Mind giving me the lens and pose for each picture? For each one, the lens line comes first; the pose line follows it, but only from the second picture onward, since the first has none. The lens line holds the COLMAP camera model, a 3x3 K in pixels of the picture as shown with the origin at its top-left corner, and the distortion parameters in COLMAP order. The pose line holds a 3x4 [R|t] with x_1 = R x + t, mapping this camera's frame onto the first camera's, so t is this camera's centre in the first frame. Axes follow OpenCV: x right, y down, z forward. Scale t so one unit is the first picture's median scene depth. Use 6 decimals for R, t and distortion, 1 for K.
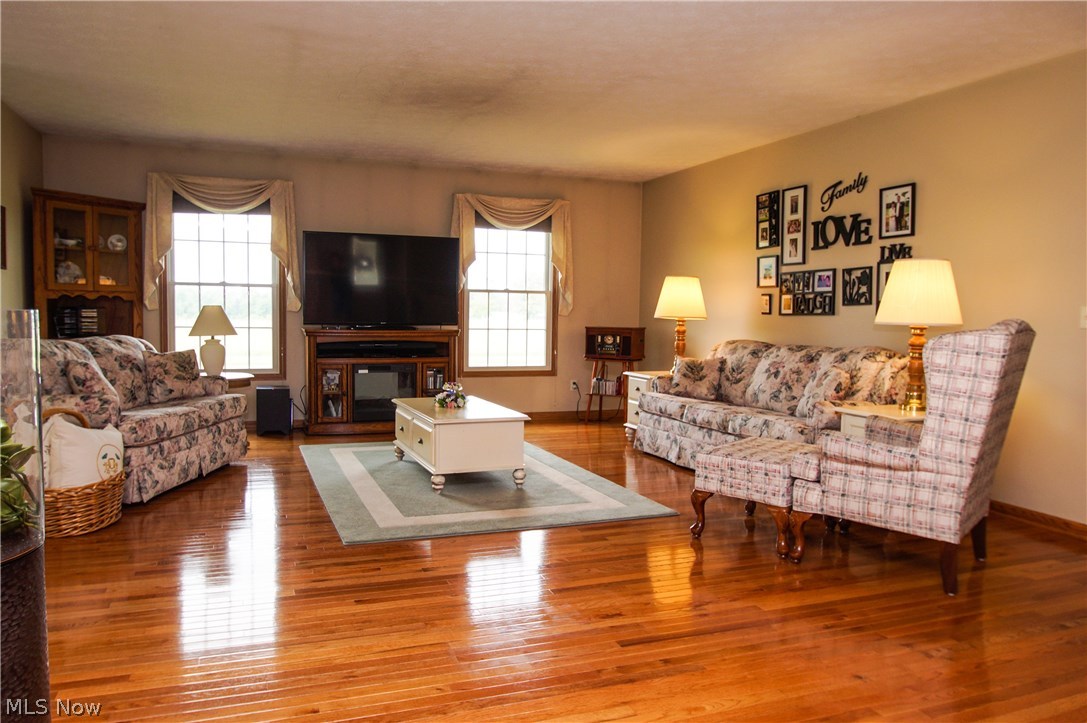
lens RADIAL K [[785.9, 0, 537.0], [0, 785.9, 361.7], [0, 0, 1]] dist [-0.037289, 0.004959]
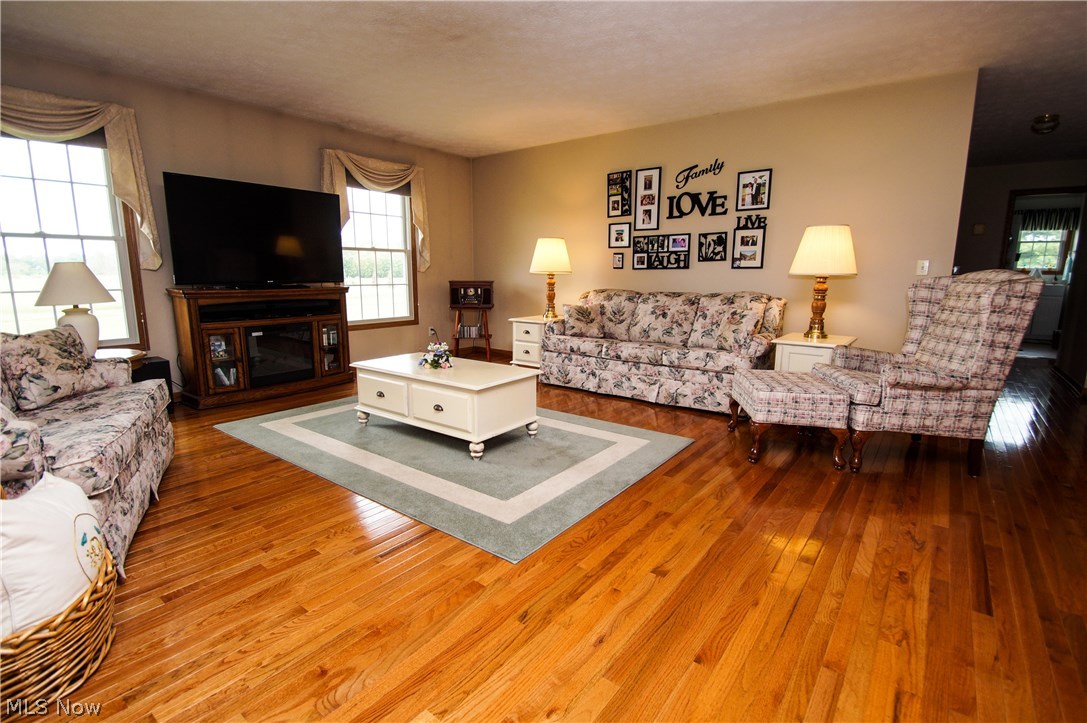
lens RADIAL K [[516.4, 0, 544.3], [0, 516.4, 363.2], [0, 0, 1]] dist [0.001366, -0.005103]
pose [[0.853439, -0.101721, 0.511170, -0.289388], [0.040462, 0.990741, 0.129598, -0.022527], [-0.519619, -0.089921, 0.849653, 0.341845]]
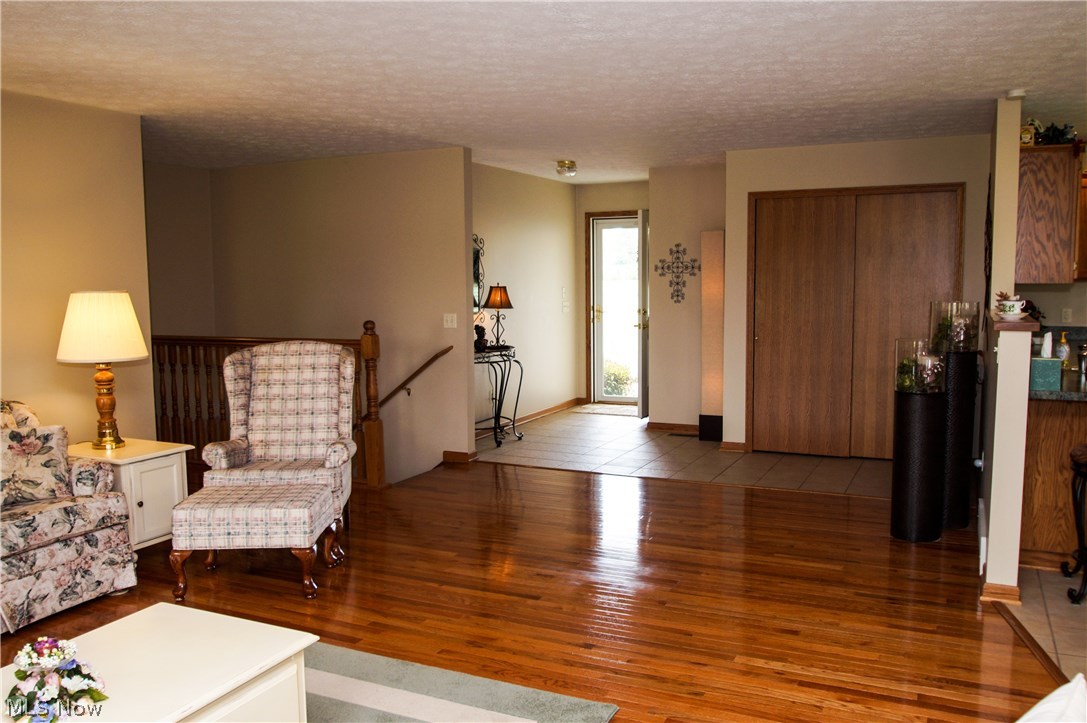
lens RADIAL K [[846.4, 0, 539.4], [0, 846.4, 362.7], [0, 0, 1]] dist [-0.016900, -0.004709]
pose [[-0.686211, -0.078199, 0.723187, -0.455399], [0.039580, 0.988718, 0.144468, -0.124431], [-0.726325, 0.127759, -0.675374, 0.949781]]
